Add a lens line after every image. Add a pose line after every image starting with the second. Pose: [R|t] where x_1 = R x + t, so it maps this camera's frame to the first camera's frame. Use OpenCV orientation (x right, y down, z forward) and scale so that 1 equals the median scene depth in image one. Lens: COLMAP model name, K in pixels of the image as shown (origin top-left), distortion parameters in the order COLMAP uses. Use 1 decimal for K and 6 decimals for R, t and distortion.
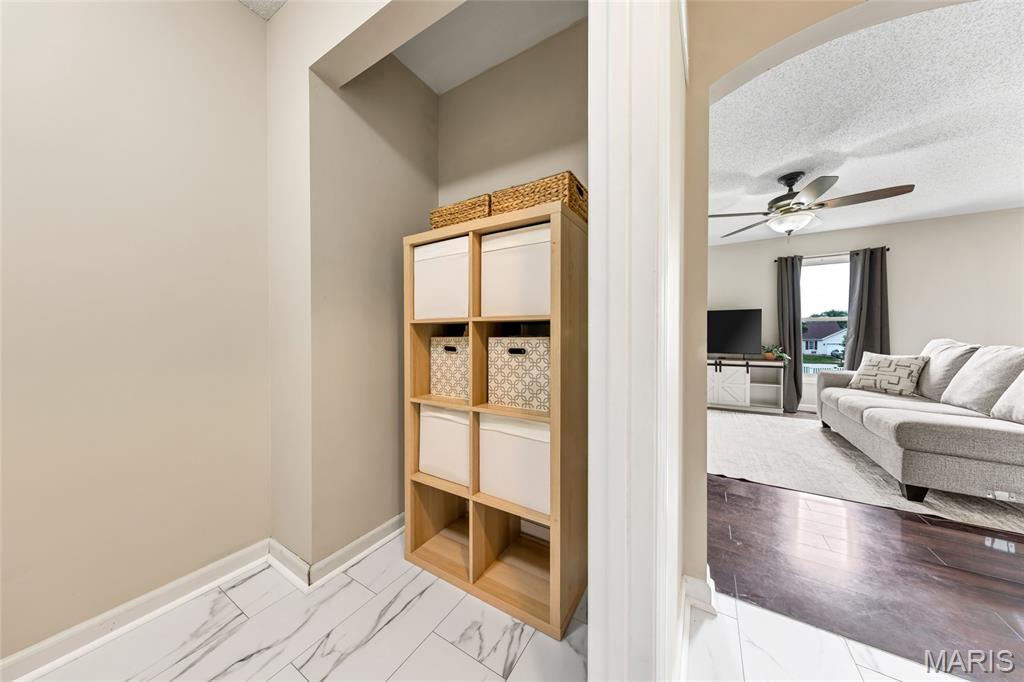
lens RADIAL K [[318.8, 0, 511.3], [0, 318.8, 341.8], [0, 0, 1]] dist [0.012131, 0.000089]
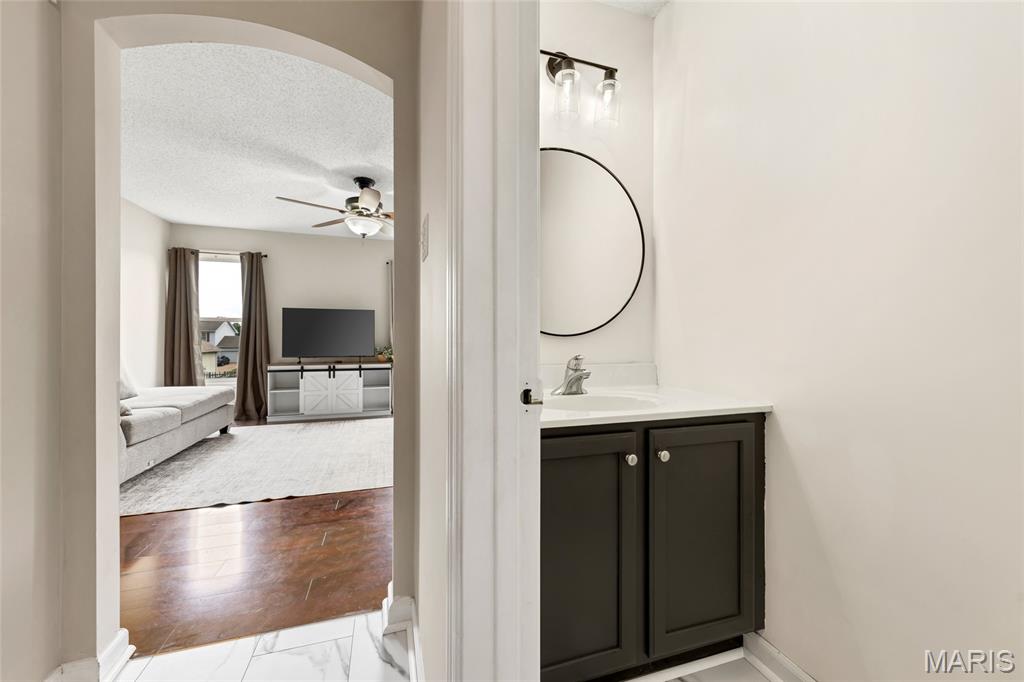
lens RADIAL K [[391.3, 0, 511.4], [0, 391.3, 342.1], [0, 0, 1]] dist [-0.003116, -0.000352]
pose [[0.657318, -0.002110, 0.753611, 0.235849], [0.008005, 0.999959, -0.004182, 0.003712], [-0.753571, 0.008782, 0.657308, -0.147619]]
